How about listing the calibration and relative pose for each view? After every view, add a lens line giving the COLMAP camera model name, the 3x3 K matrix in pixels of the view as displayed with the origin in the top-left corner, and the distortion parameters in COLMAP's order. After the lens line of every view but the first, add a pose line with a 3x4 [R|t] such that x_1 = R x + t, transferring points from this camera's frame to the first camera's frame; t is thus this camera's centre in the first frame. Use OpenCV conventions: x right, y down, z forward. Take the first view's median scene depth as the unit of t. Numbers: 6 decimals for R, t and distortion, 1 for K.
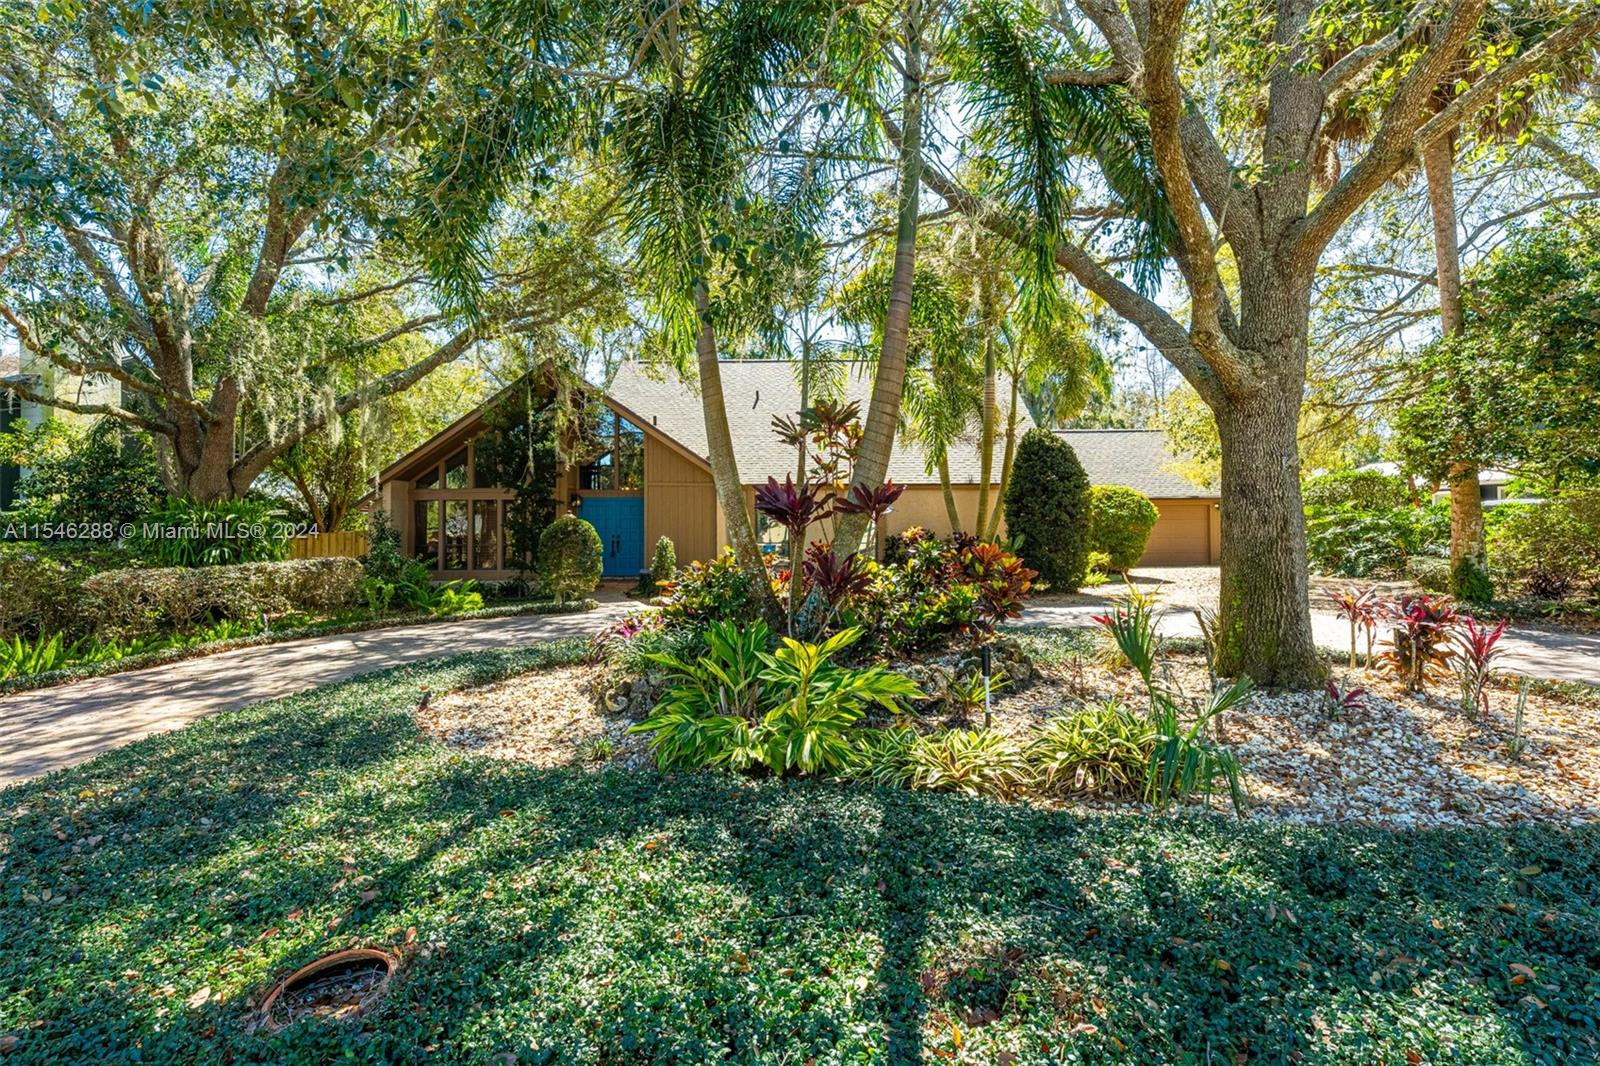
lens RADIAL K [[823.8, 0, 800.4], [0, 823.8, 532.5], [0, 0, 1]] dist [0.005238, 0.000124]
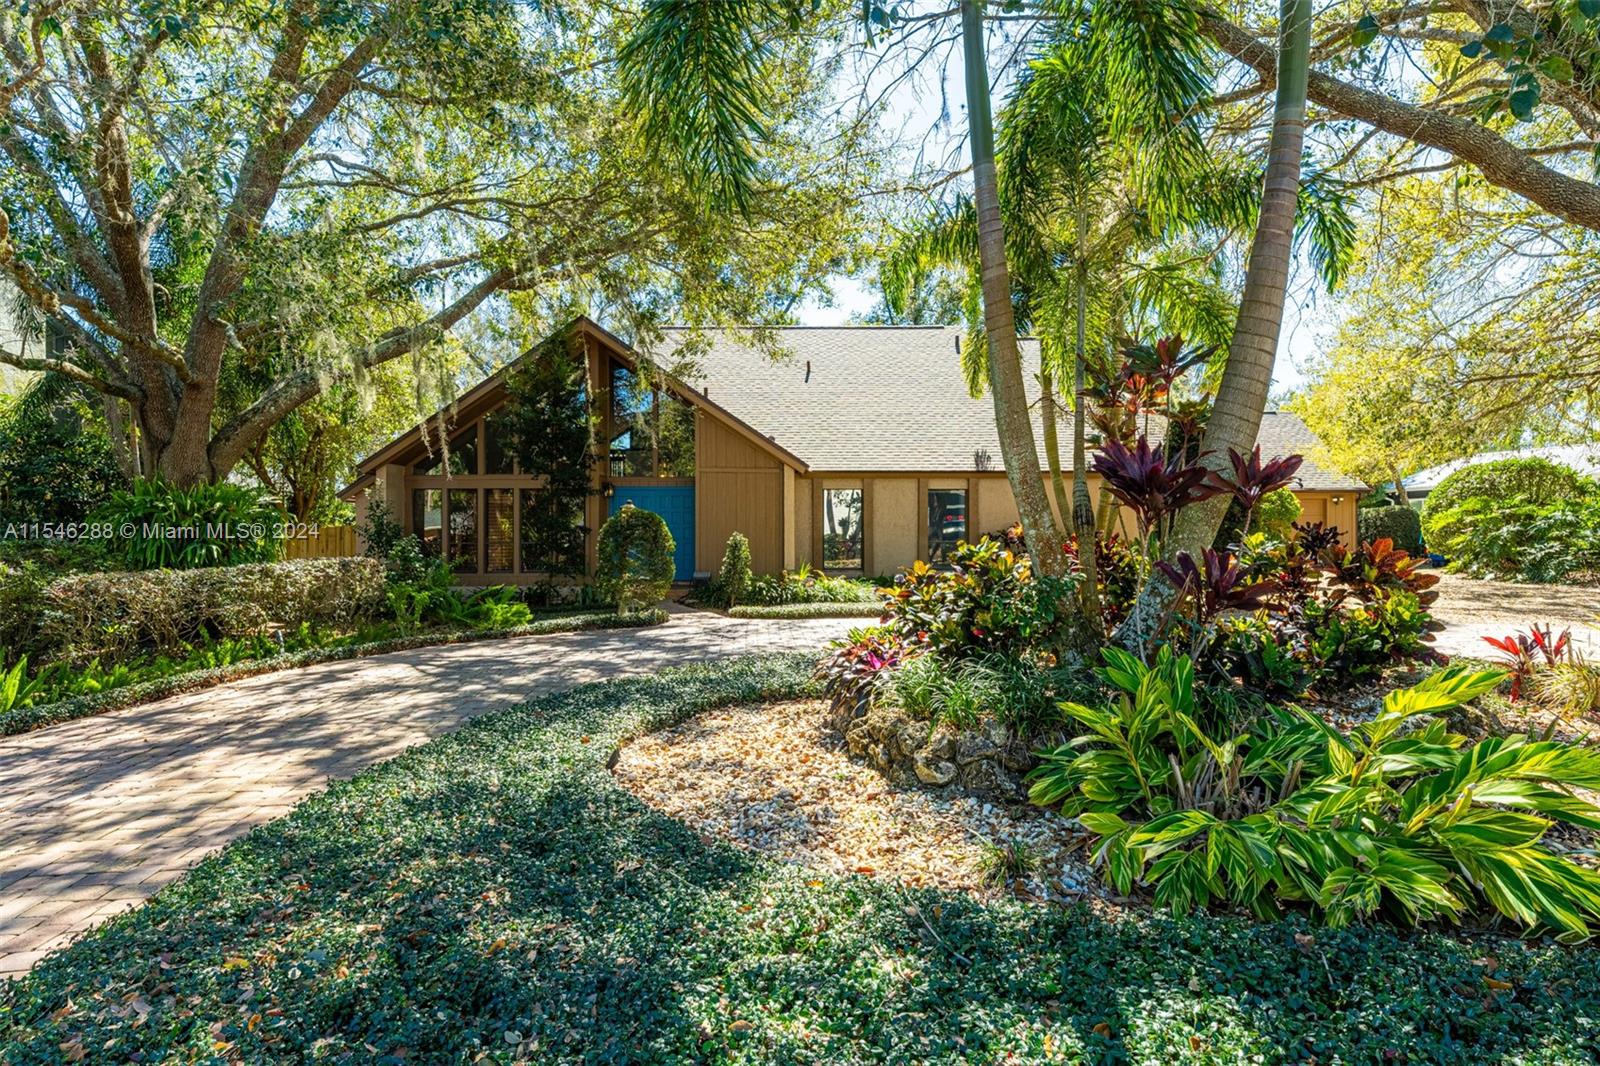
lens RADIAL K [[916.8, 0, 799.9], [0, 916.8, 525.0], [0, 0, 1]] dist [0.000907, 0.000768]
pose [[0.999558, 0.002961, 0.029571, -0.162746], [-0.002832, 0.999986, -0.004385, 0.001296], [-0.029584, 0.004300, 0.999553, 0.102788]]
